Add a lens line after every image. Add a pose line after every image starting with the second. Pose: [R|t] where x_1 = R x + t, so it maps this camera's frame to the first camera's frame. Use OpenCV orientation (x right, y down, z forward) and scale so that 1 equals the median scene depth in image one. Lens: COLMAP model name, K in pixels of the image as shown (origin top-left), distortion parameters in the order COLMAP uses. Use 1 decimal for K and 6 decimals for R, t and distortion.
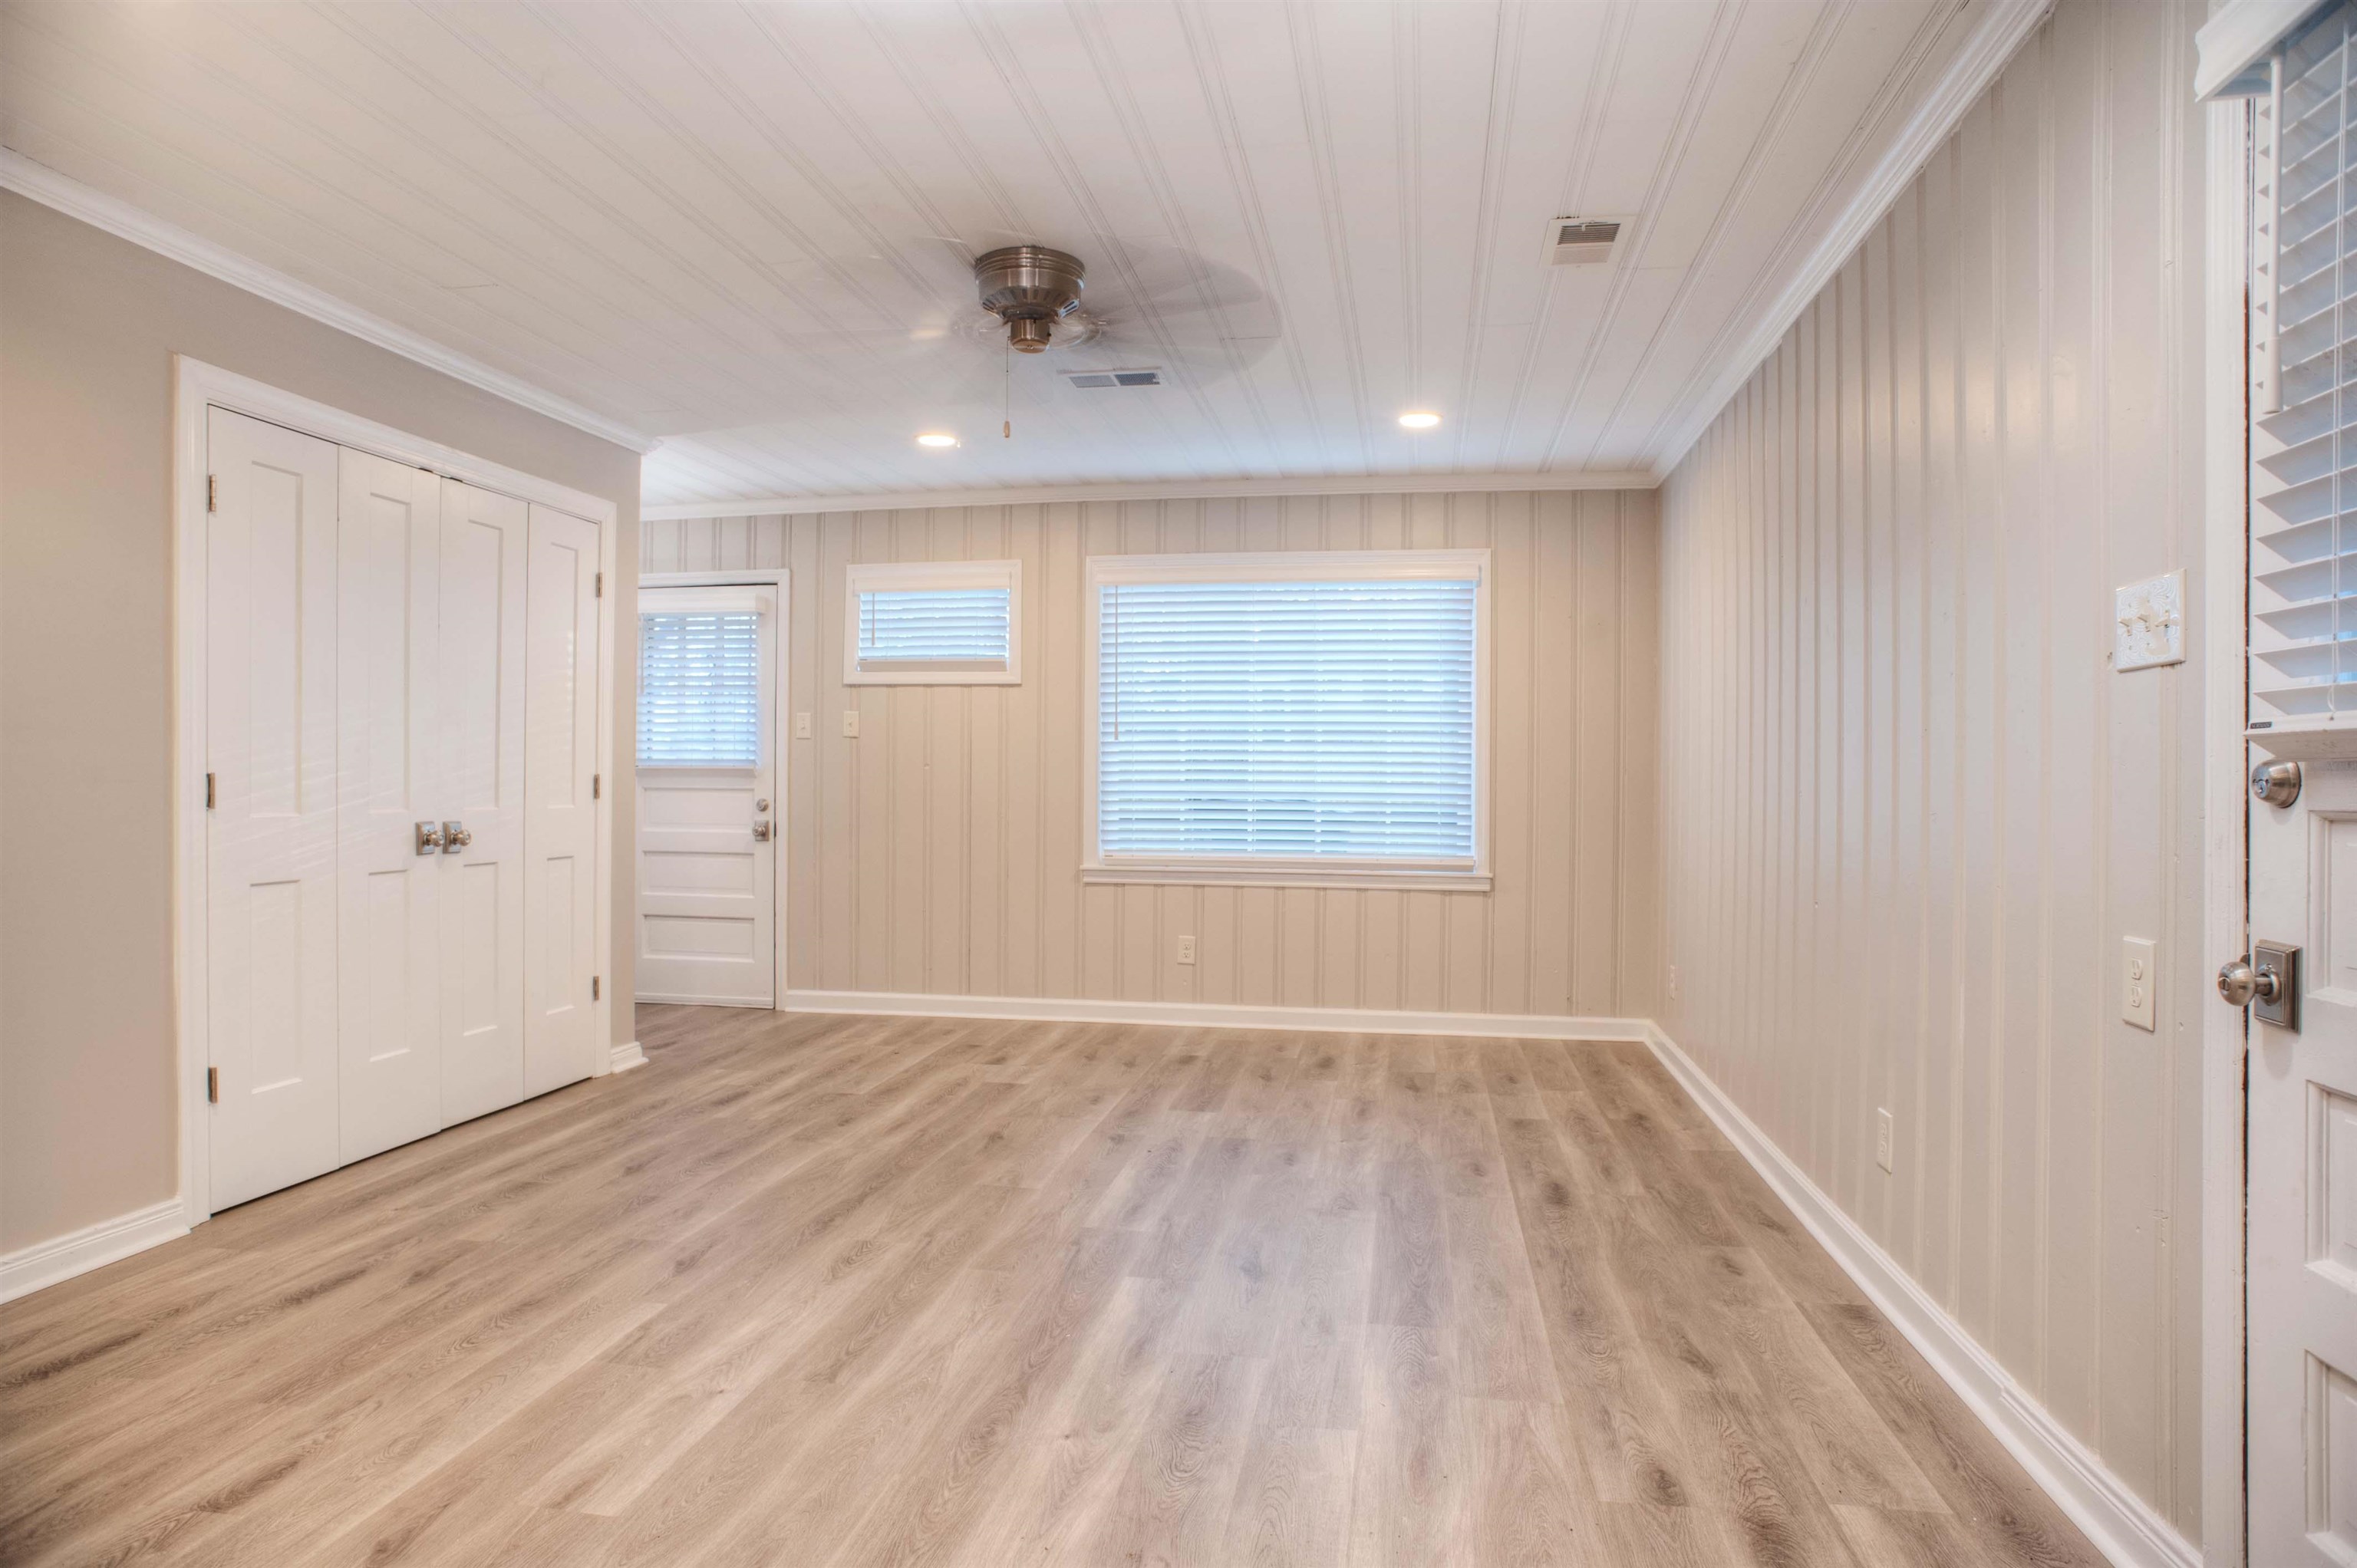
lens RADIAL K [[1375.0, 0, 1174.4], [0, 1375.0, 776.0], [0, 0, 1]] dist [0.000070, 0.003132]
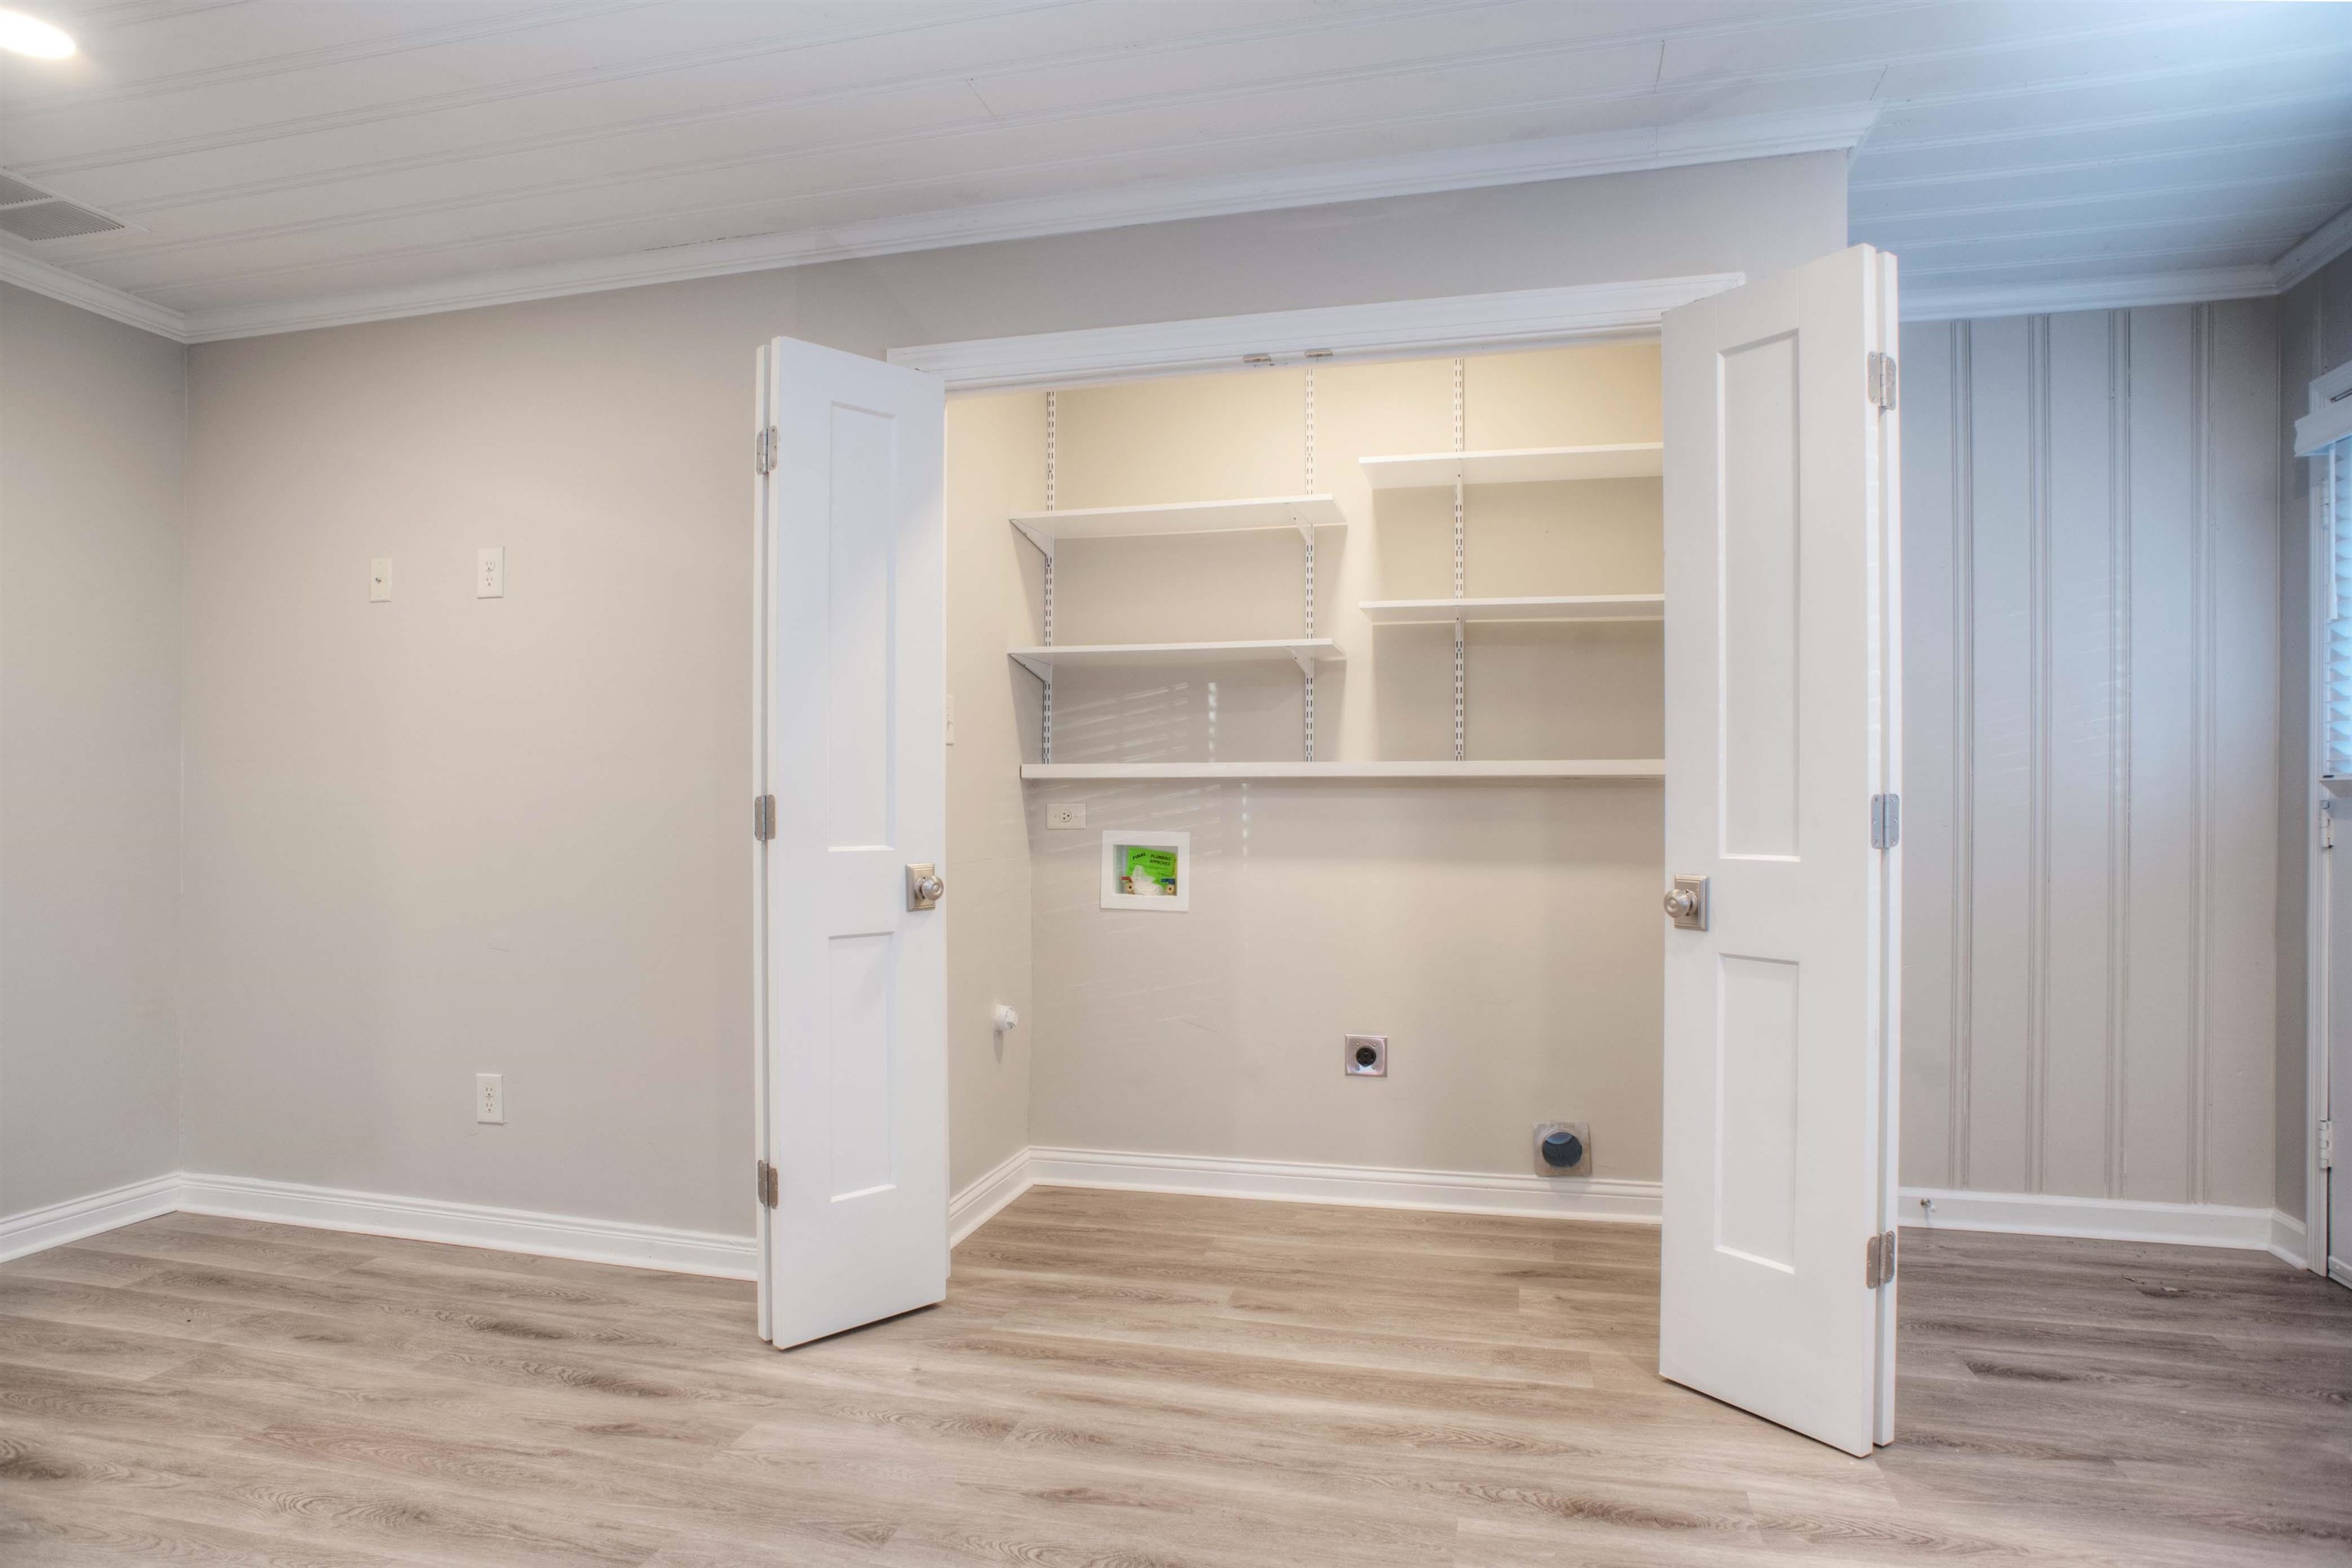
lens RADIAL K [[1372.2, 0, 1169.4], [0, 1372.2, 800.7], [0, 0, 1]] dist [0.000070, 0.003132]
pose [[-0.100190, -0.008261, -0.994934, 0.219045], [-0.005539, 0.999955, -0.007745, 0.001383], [0.994953, 0.004735, -0.100231, 1.401070]]
